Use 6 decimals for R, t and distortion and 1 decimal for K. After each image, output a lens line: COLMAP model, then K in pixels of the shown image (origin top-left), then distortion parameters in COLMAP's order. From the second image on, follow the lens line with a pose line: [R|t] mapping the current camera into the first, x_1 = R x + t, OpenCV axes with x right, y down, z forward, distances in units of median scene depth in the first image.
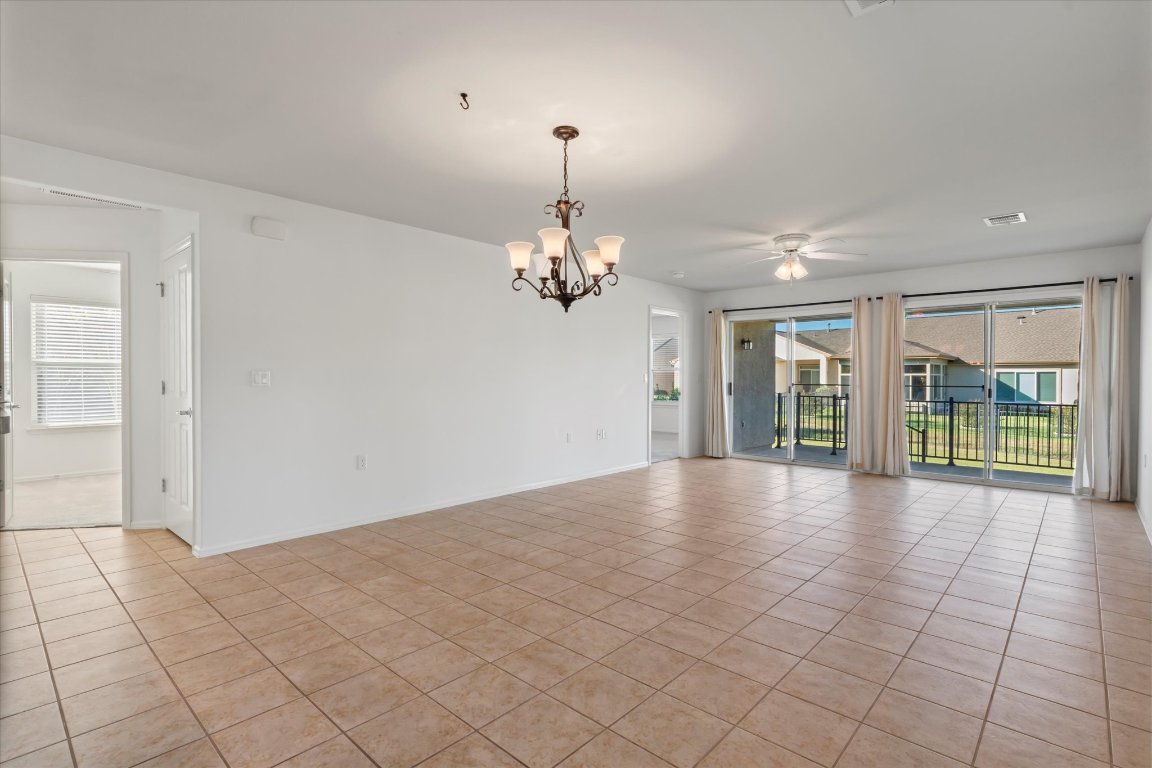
lens RADIAL K [[550.2, 0, 569.8], [0, 550.2, 386.7], [0, 0, 1]] dist [0.012889, -0.001011]
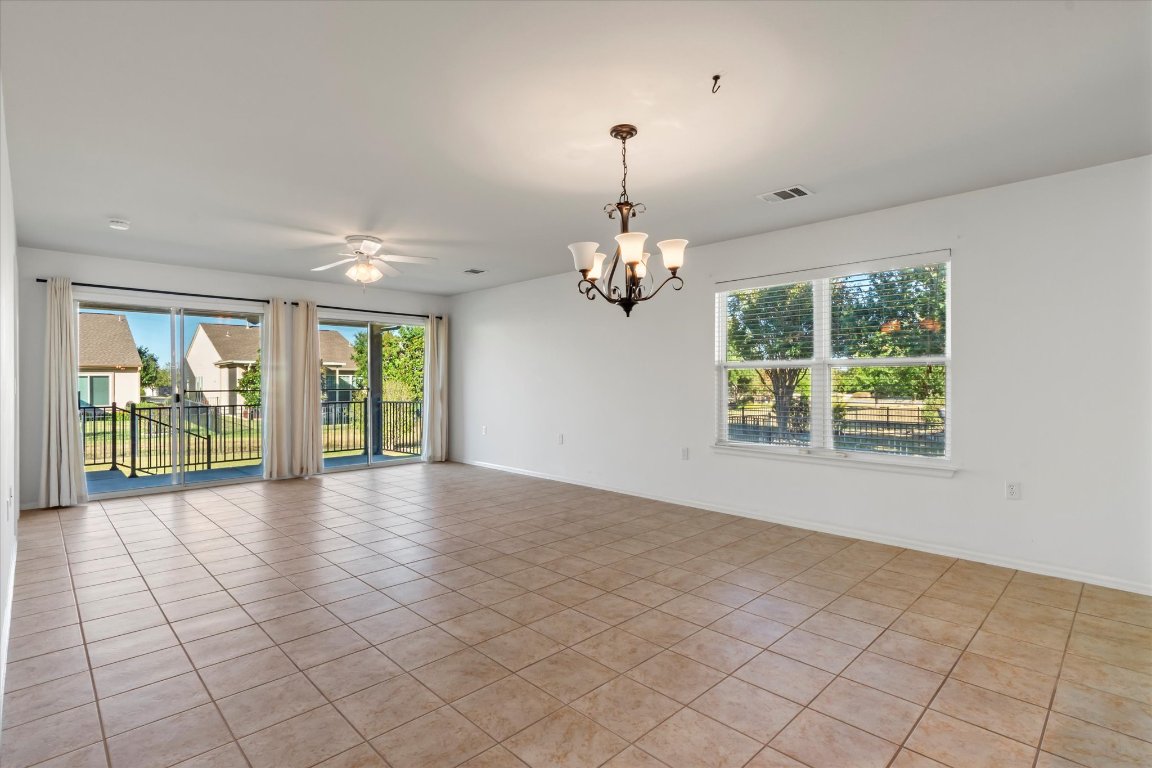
lens RADIAL K [[550.2, 0, 569.8], [0, 550.2, 386.7], [0, 0, 1]] dist [0.012889, -0.001011]
pose [[0.052273, -0.007869, 0.998602, -0.830961], [0.014541, 0.999869, 0.007117, -0.016414], [-0.998527, 0.014149, 0.052380, 0.884984]]
